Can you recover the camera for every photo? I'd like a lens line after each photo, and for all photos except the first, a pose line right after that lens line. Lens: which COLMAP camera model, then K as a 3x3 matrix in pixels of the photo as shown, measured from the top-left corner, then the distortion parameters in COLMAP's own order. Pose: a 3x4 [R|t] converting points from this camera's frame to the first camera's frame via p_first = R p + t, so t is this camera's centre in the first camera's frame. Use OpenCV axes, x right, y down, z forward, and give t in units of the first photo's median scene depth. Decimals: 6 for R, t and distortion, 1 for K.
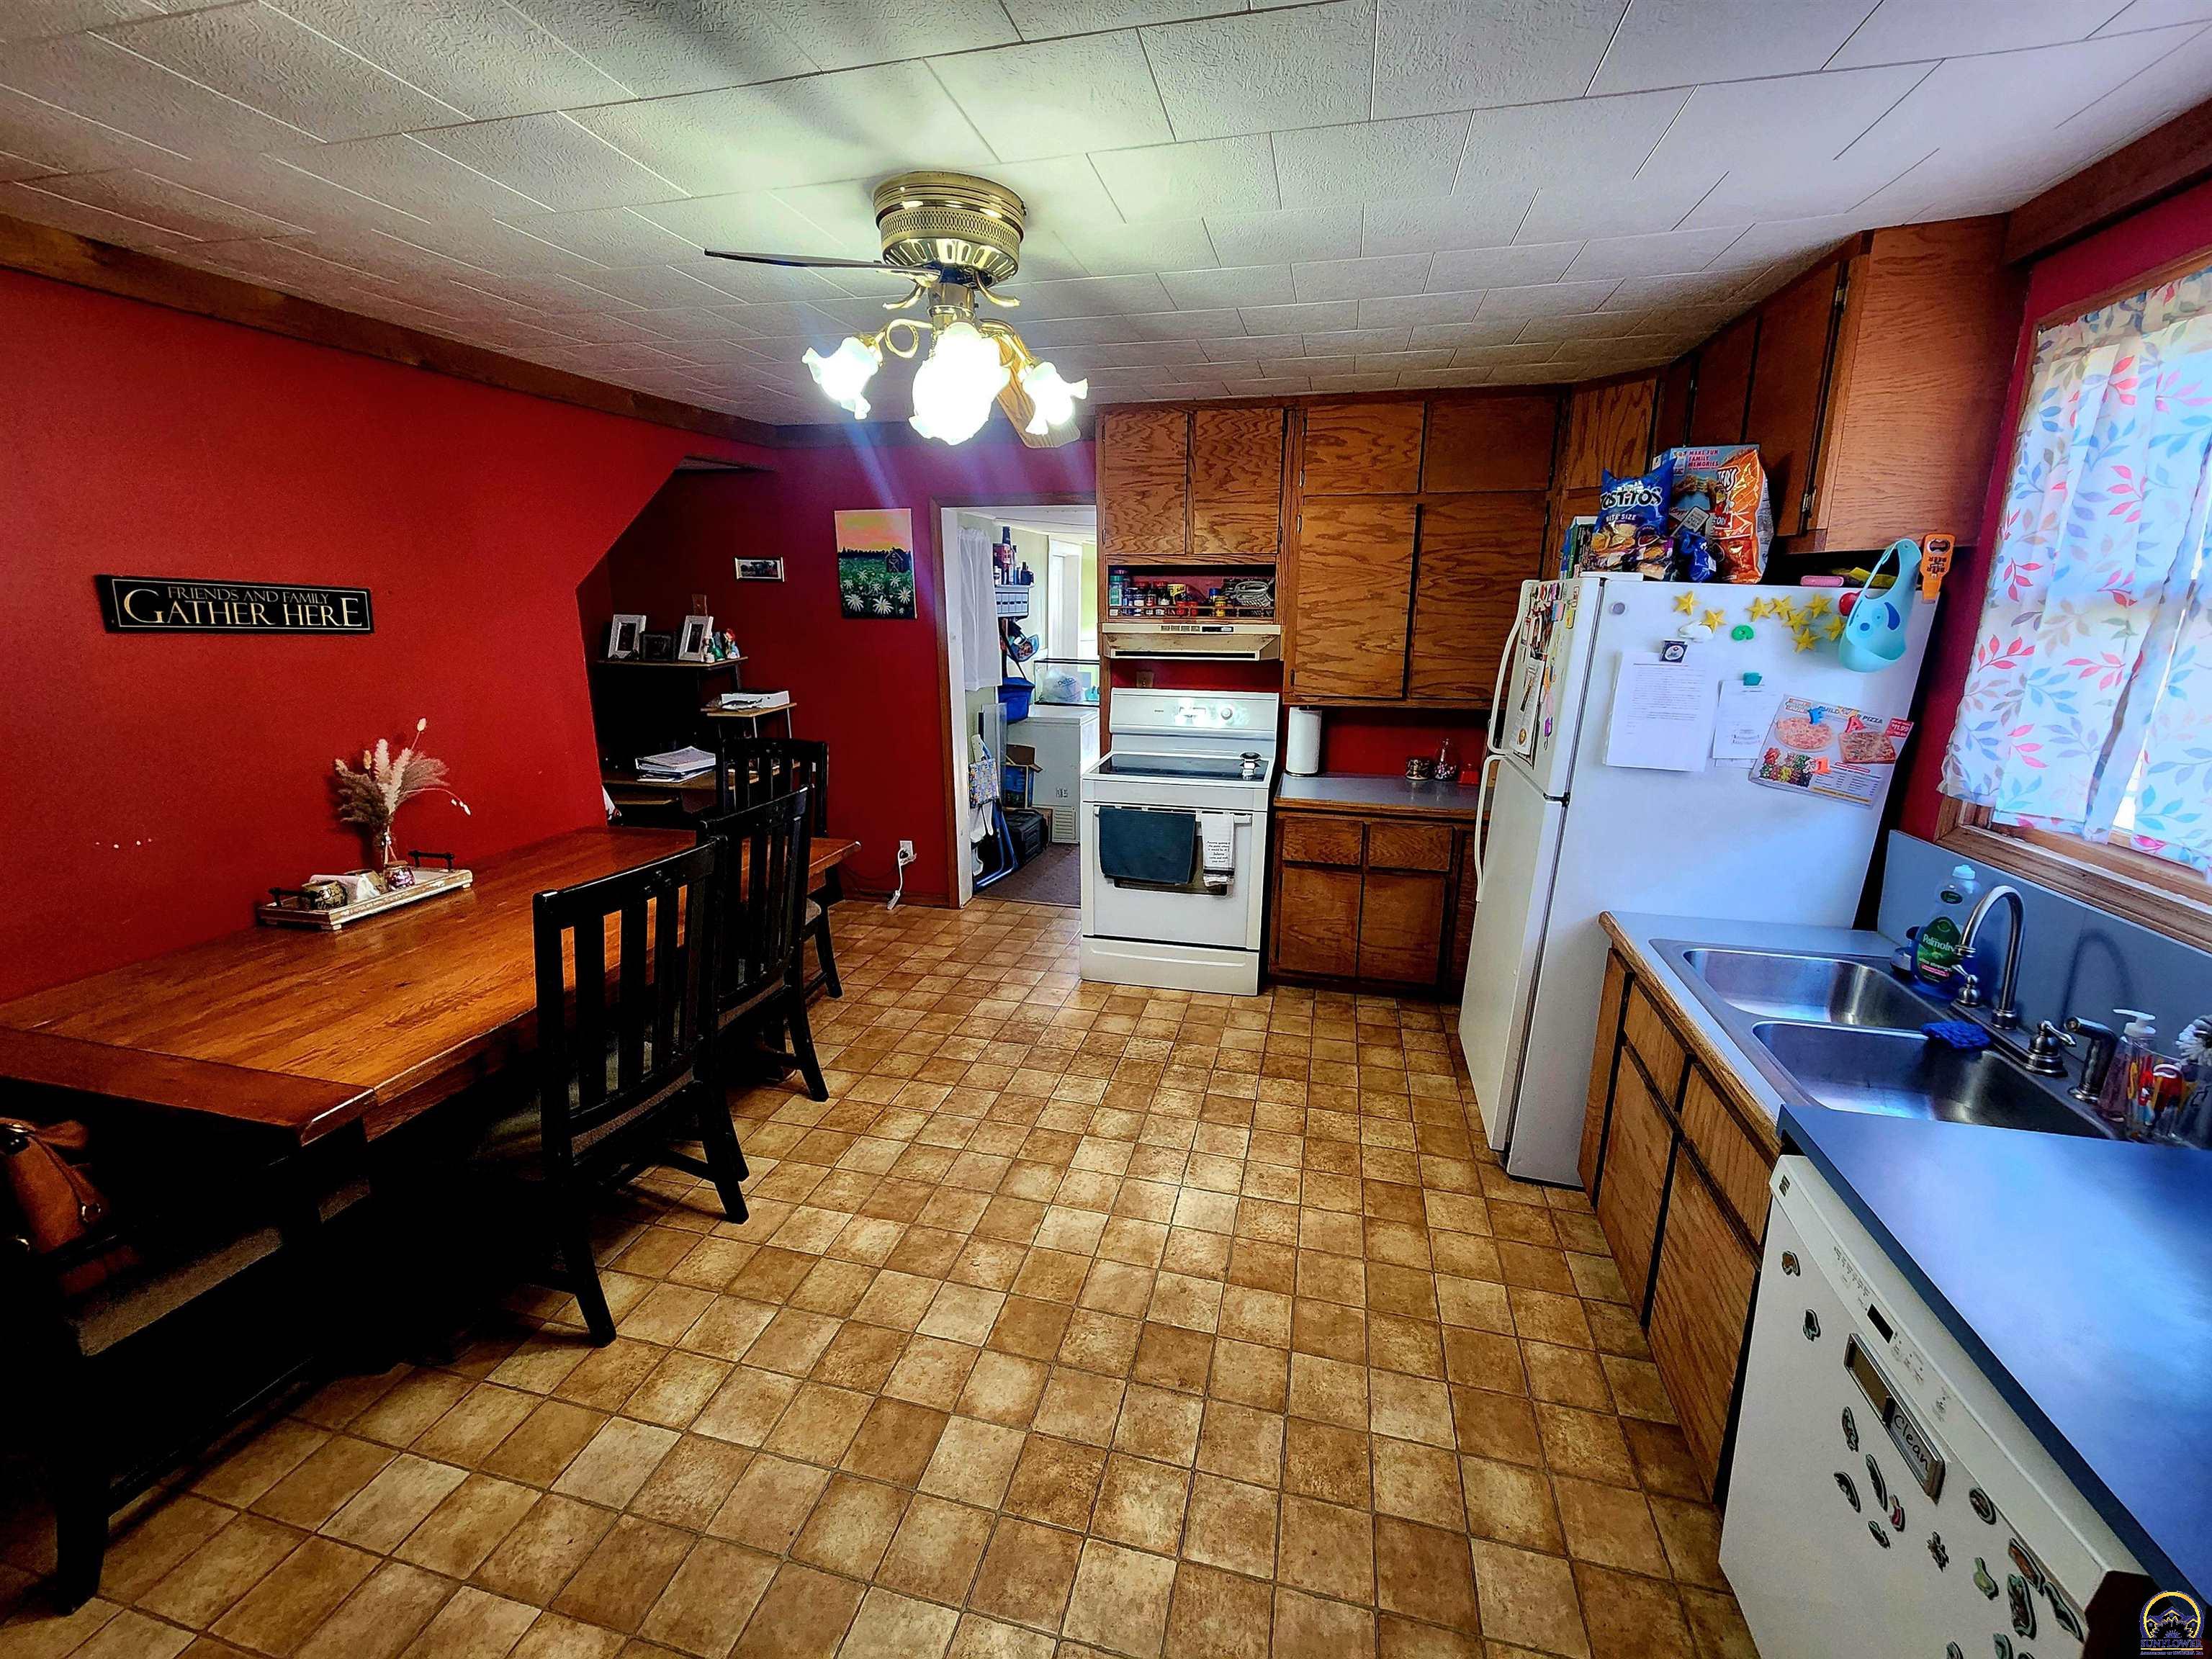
lens RADIAL K [[894.1, 0, 1113.9], [0, 894.1, 826.0], [0, 0, 1]] dist [-0.001738, -0.000164]
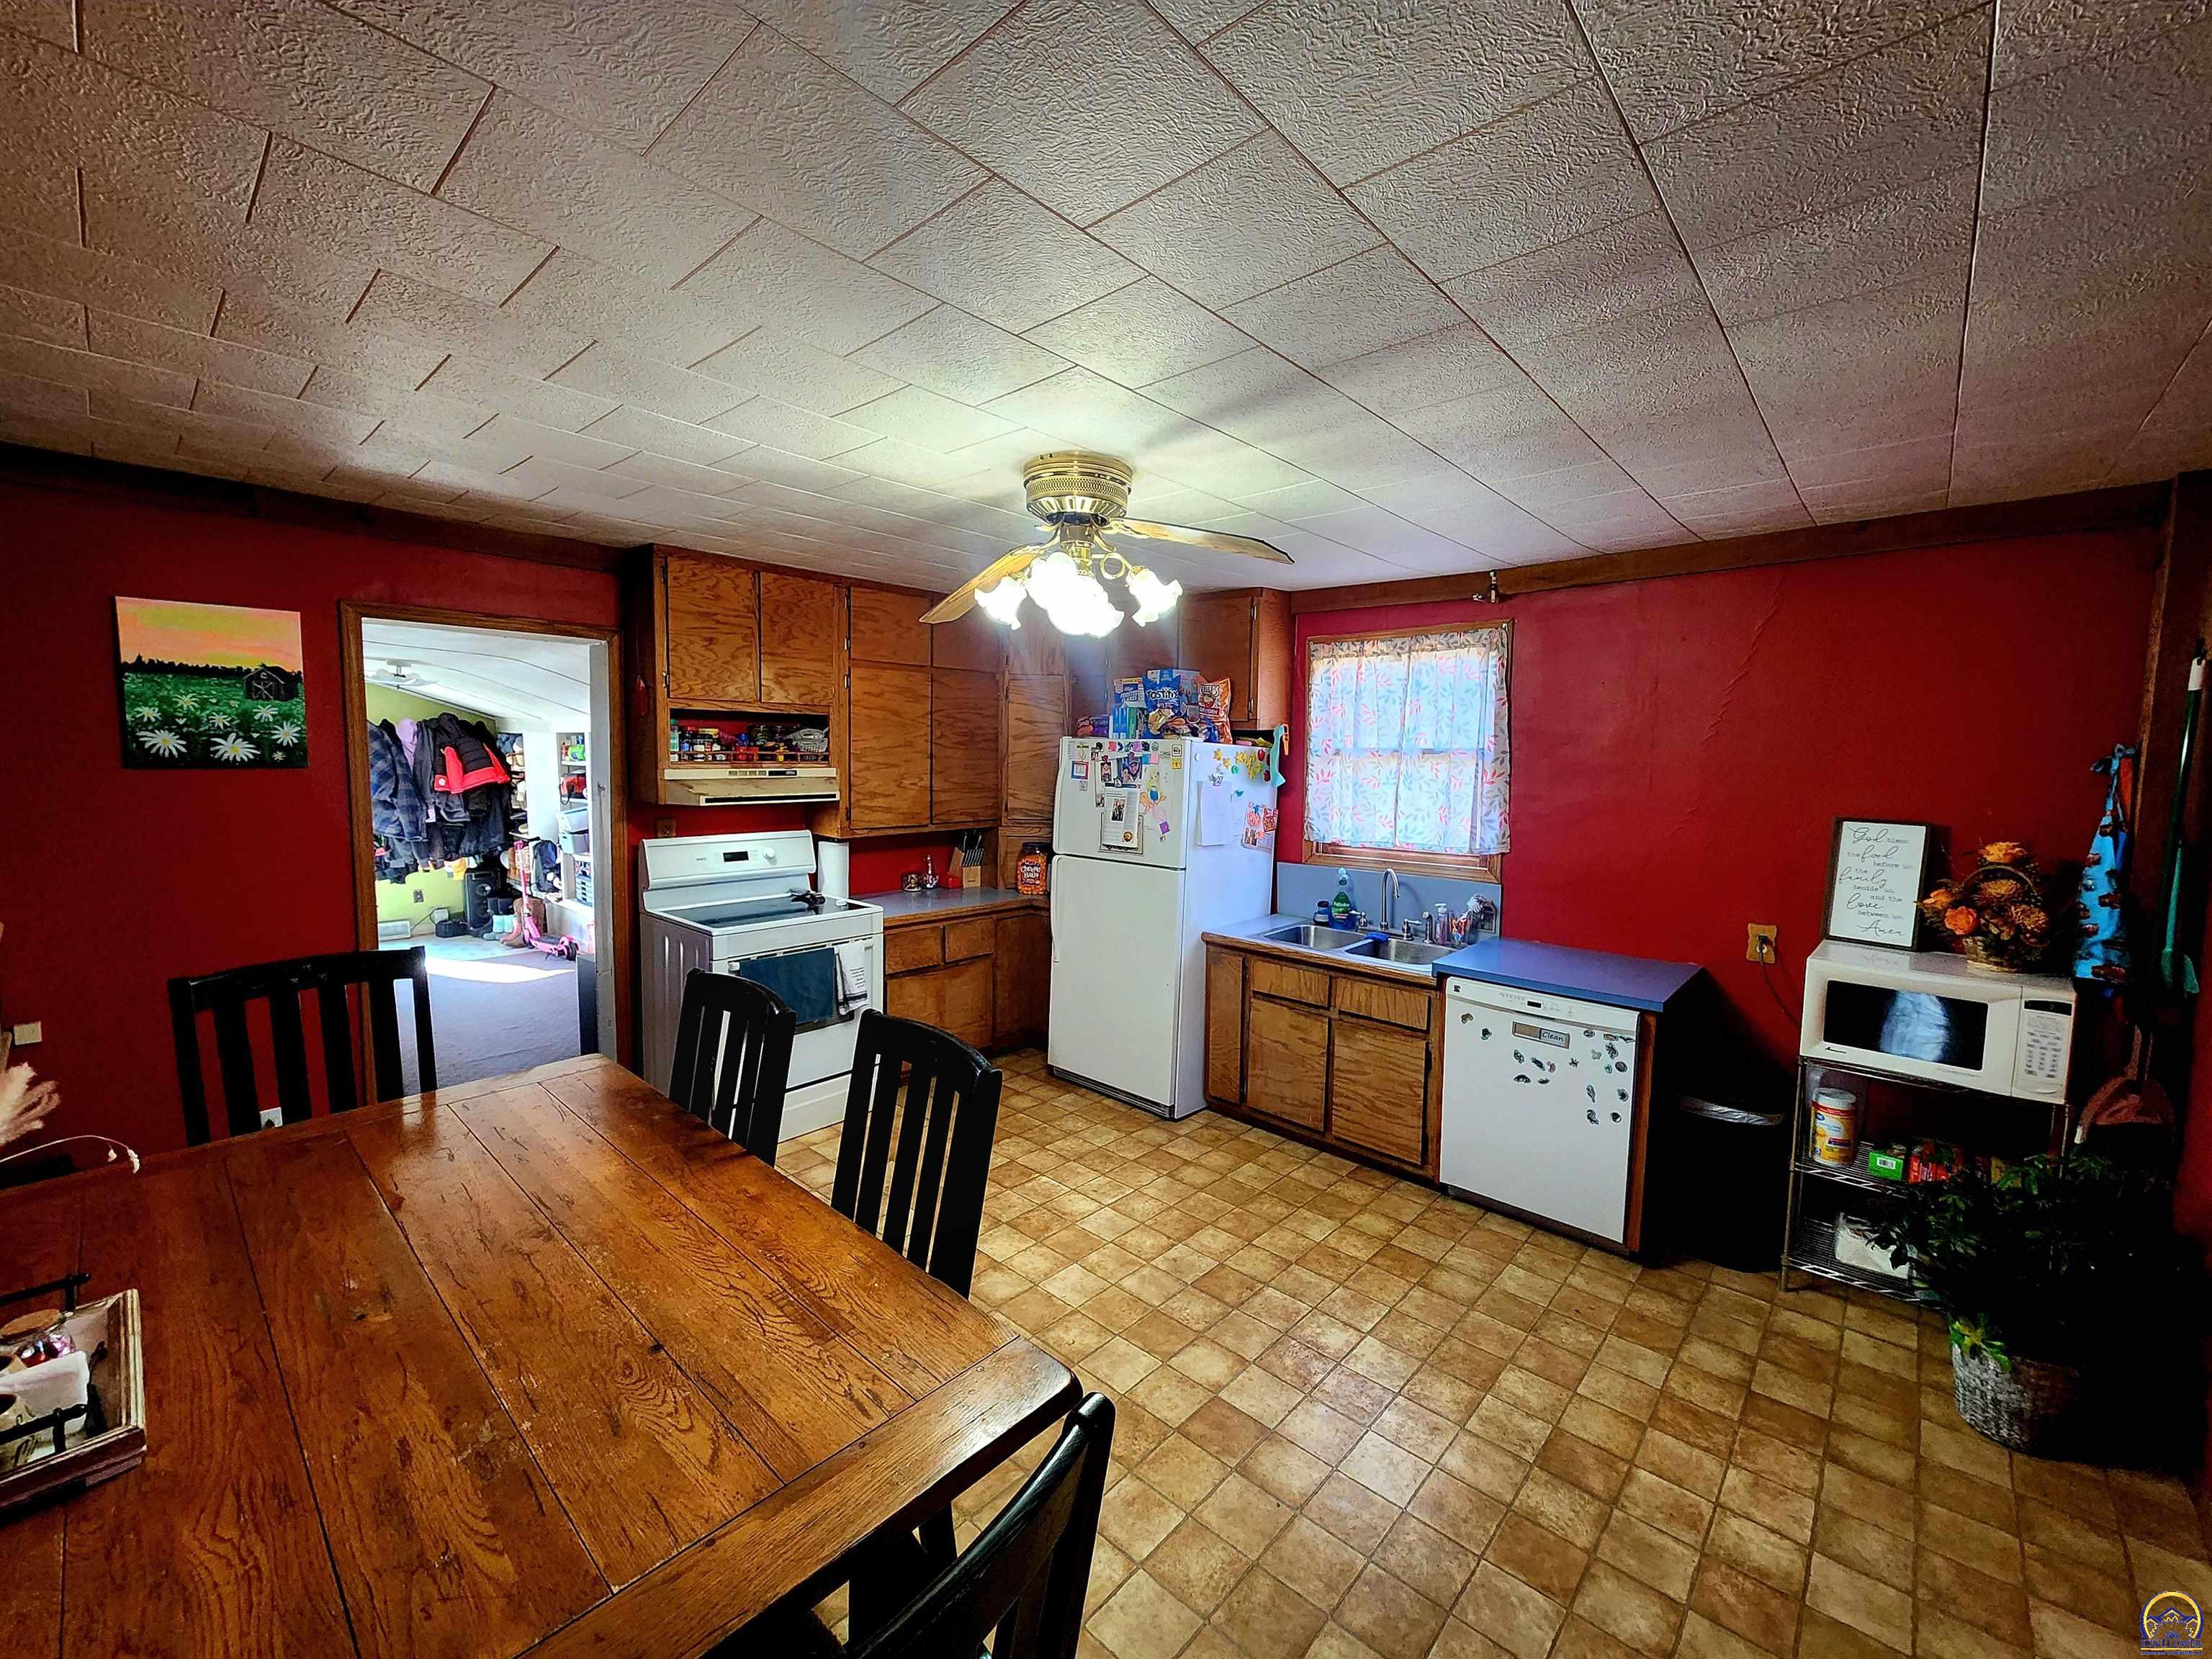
lens RADIAL K [[894.1, 0, 1112.1], [0, 894.1, 827.4], [0, 0, 1]] dist [-0.001738, -0.000164]
pose [[0.476830, -0.075428, 0.875753, -0.653010], [0.200241, 0.979436, -0.024669, -0.058567], [-0.855884, 0.187125, 0.482128, 0.191538]]
